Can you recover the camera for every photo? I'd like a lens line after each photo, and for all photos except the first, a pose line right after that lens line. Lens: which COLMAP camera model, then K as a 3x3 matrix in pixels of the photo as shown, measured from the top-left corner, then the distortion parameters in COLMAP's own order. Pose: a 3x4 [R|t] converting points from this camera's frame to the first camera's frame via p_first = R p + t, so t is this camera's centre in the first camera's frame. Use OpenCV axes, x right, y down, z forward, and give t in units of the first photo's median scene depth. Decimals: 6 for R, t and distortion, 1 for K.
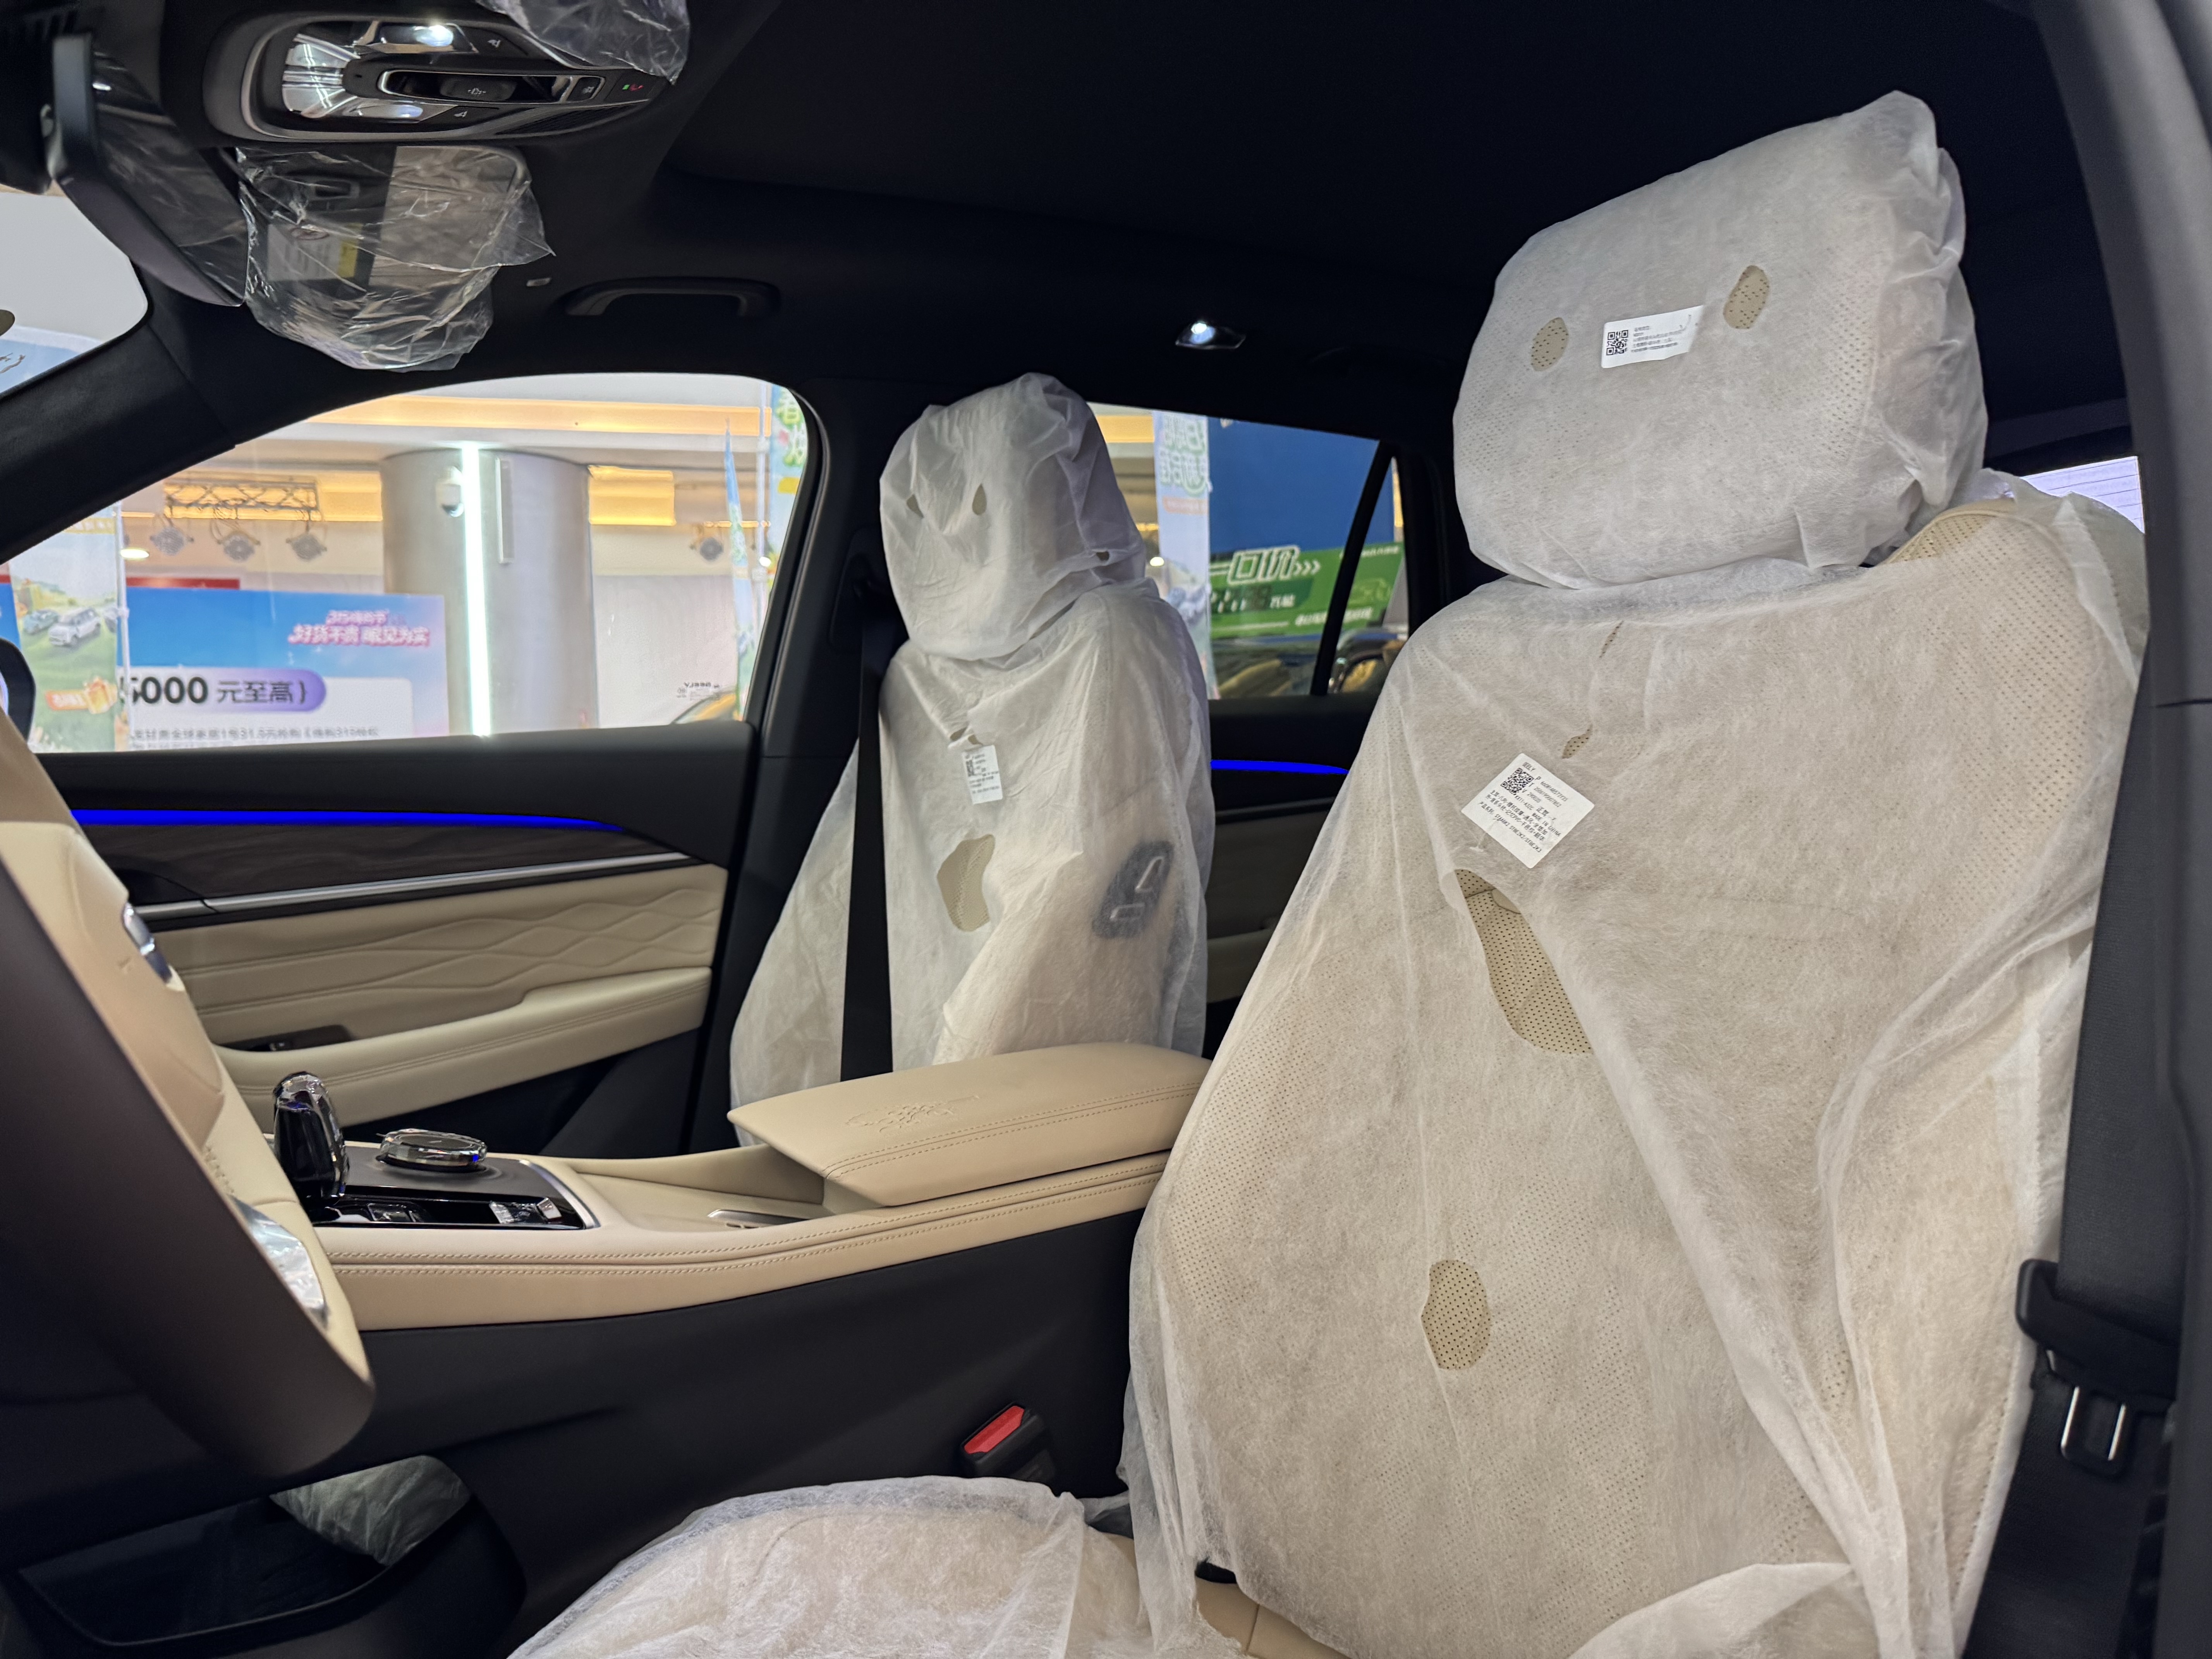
lens RADIAL K [[1561.9, 0, 1118.9], [0, 1561.9, 828.9], [0, 0, 1]] dist [0.036954, -0.045594]
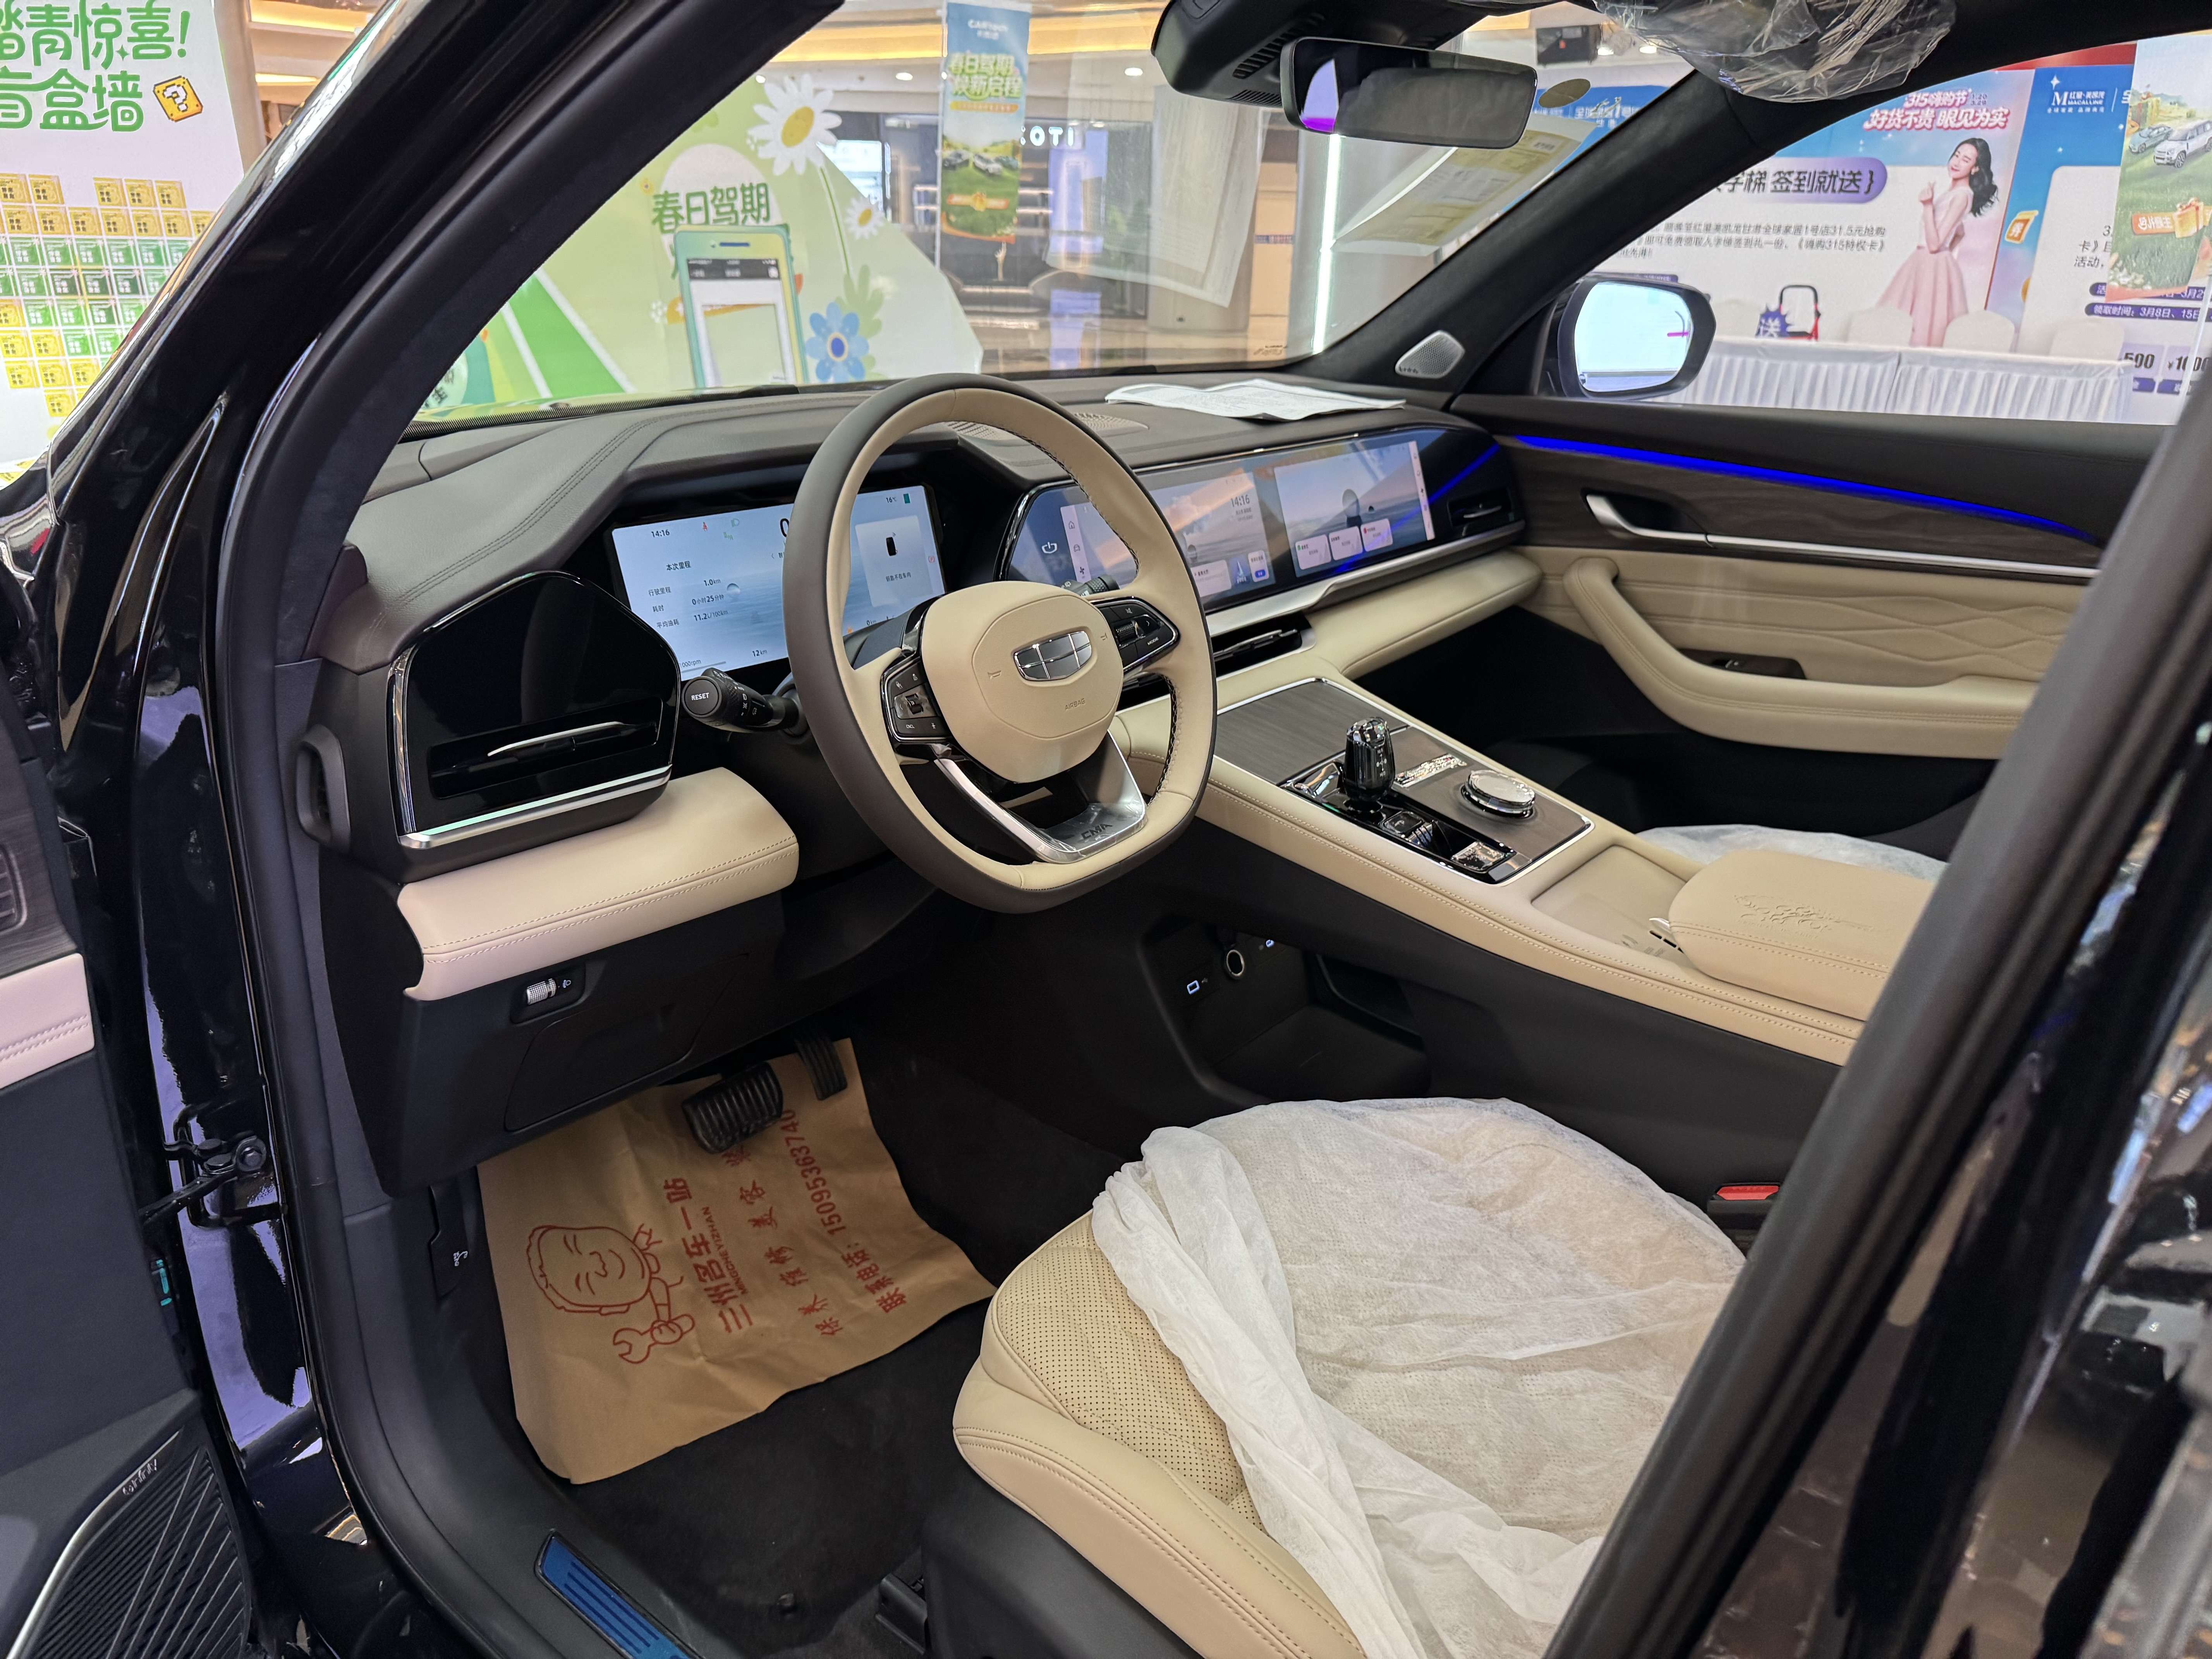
lens RADIAL K [[1561.9, 0, 1107.5], [0, 1561.9, 851.0], [0, 0, 1]] dist [0.036954, -0.045594]
pose [[0.324616, 0.380971, -0.865728, 0.377890], [-0.071606, 0.922567, 0.379134, -0.141047], [0.943132, -0.061081, 0.326760, 0.111648]]
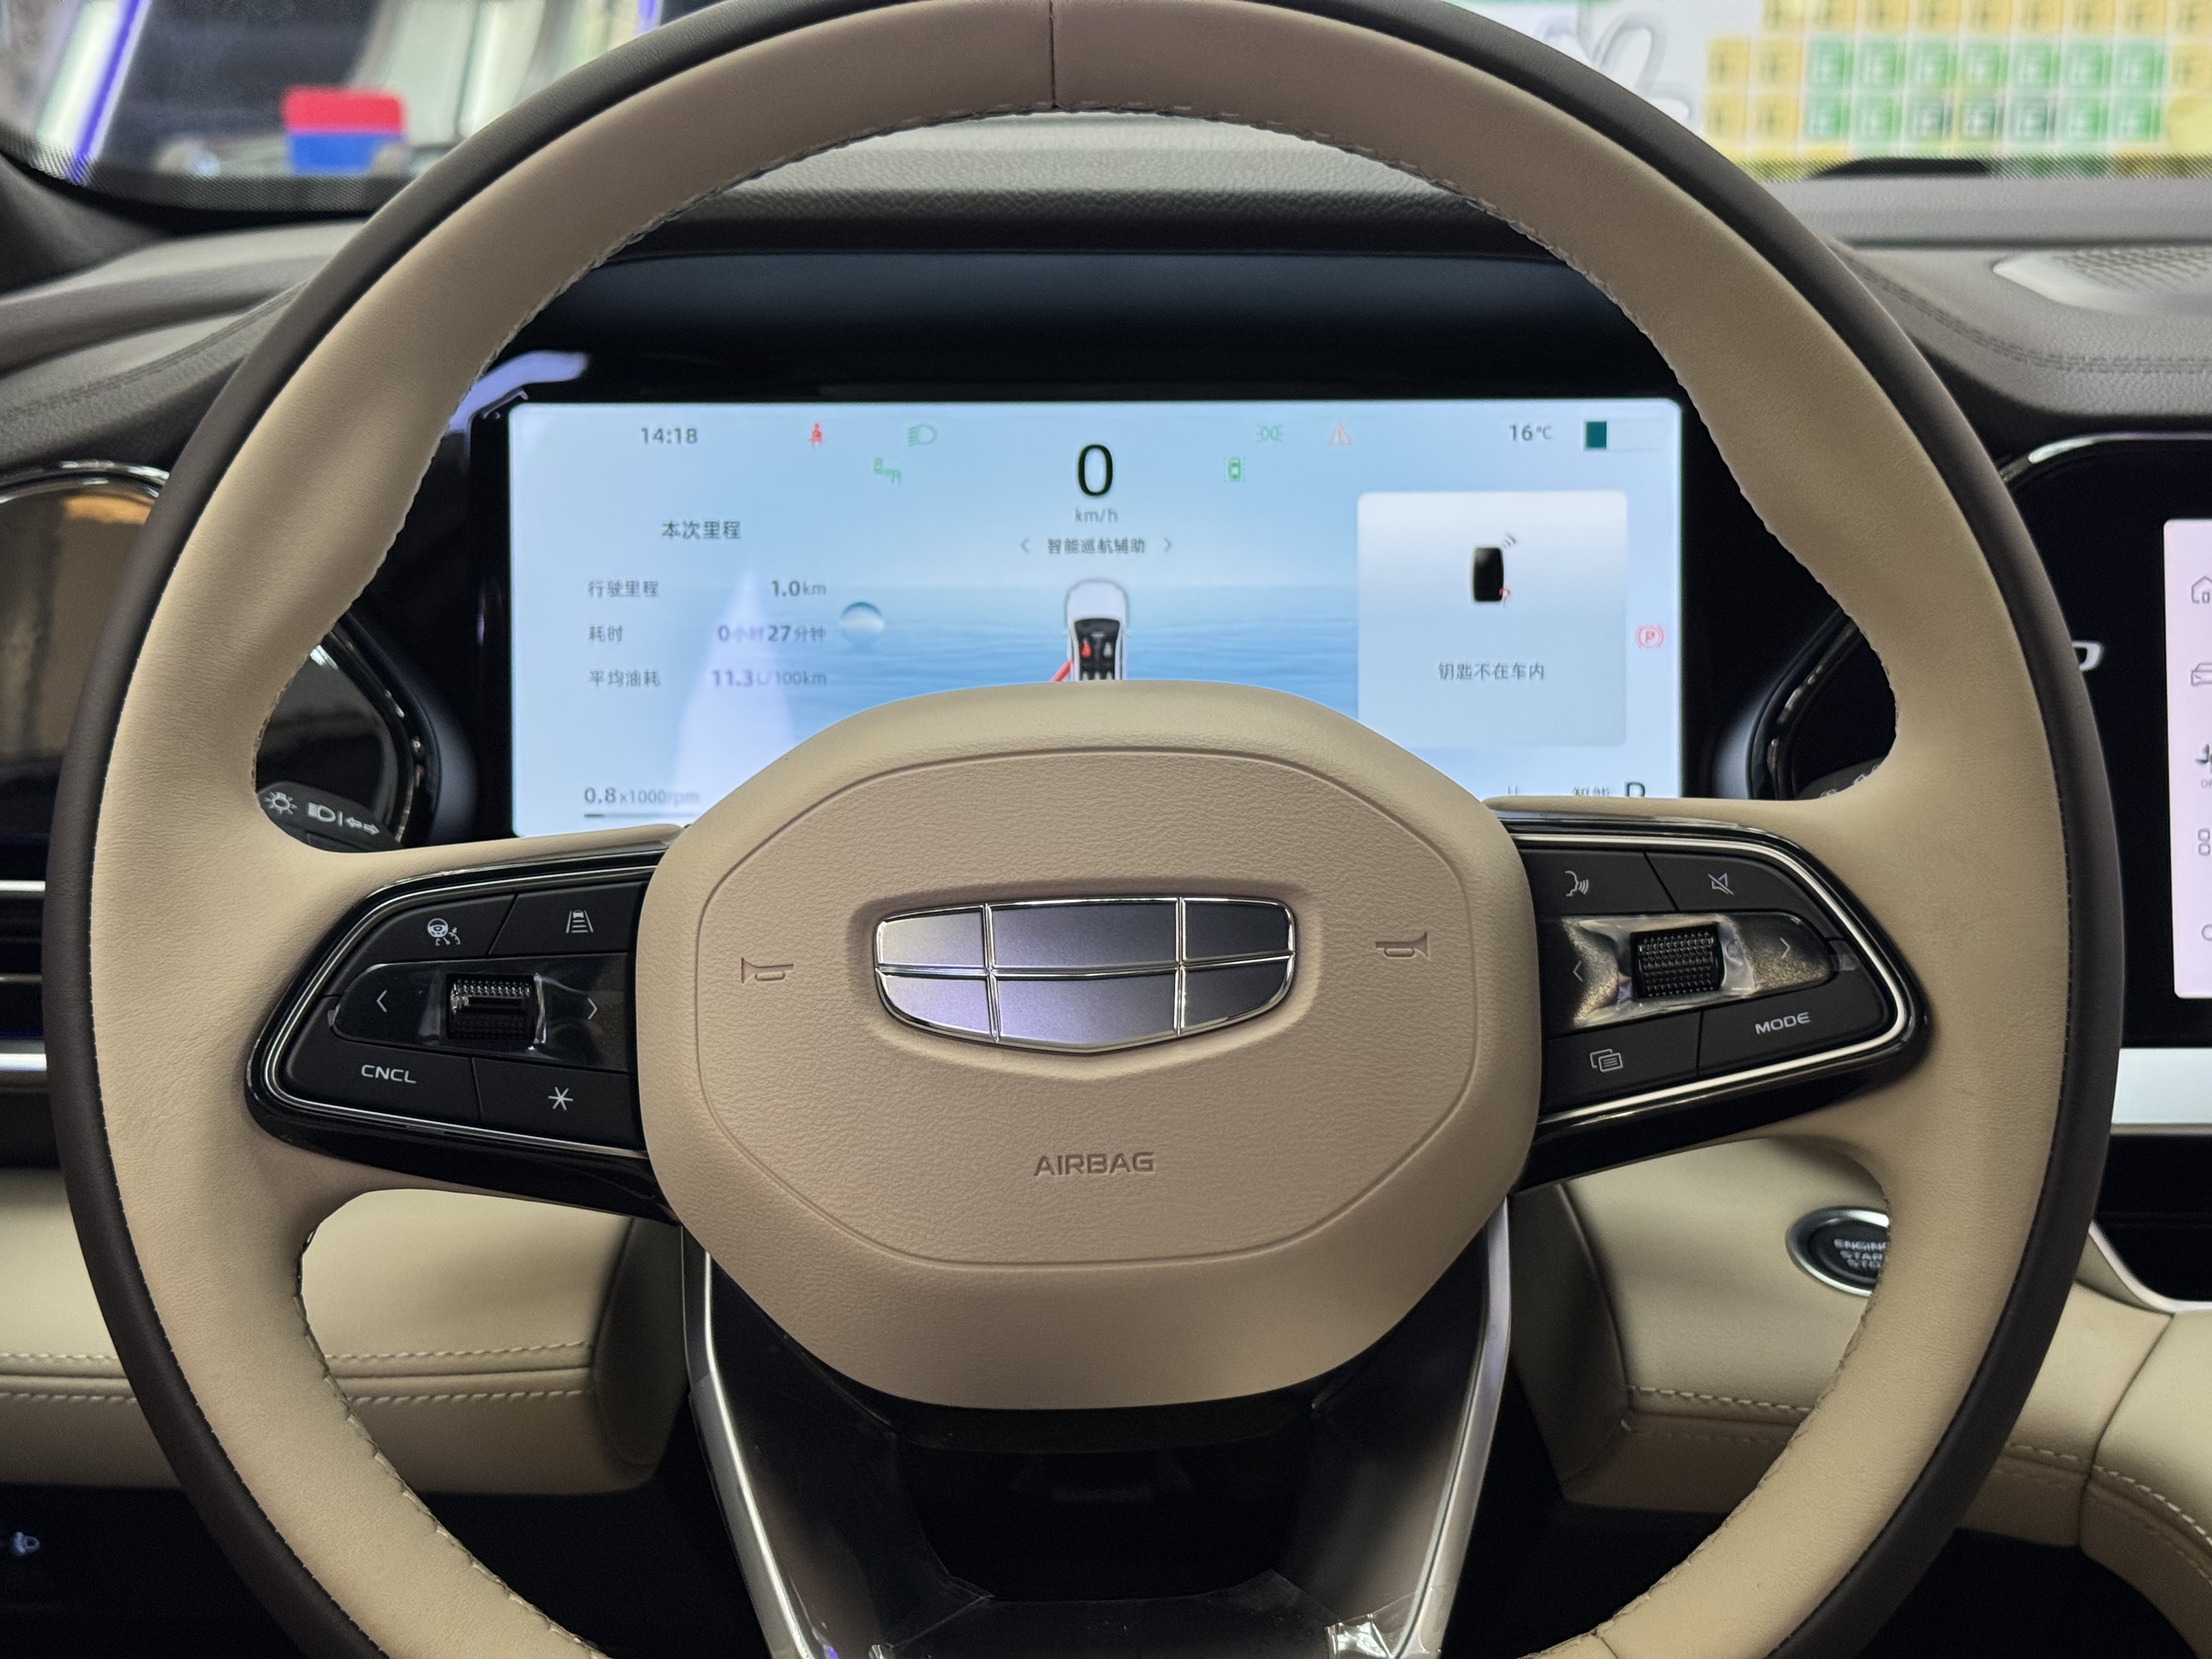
lens RADIAL K [[3095.2, 0, 1096.3], [0, 3095.2, 866.2], [0, 0, 1]] dist [0.115647, 0.000000]
pose [[-0.531560, 0.245708, -0.810599, 0.067427], [-0.021377, 0.952804, 0.302832, -0.084130], [0.846751, 0.178302, -0.501220, 0.455372]]
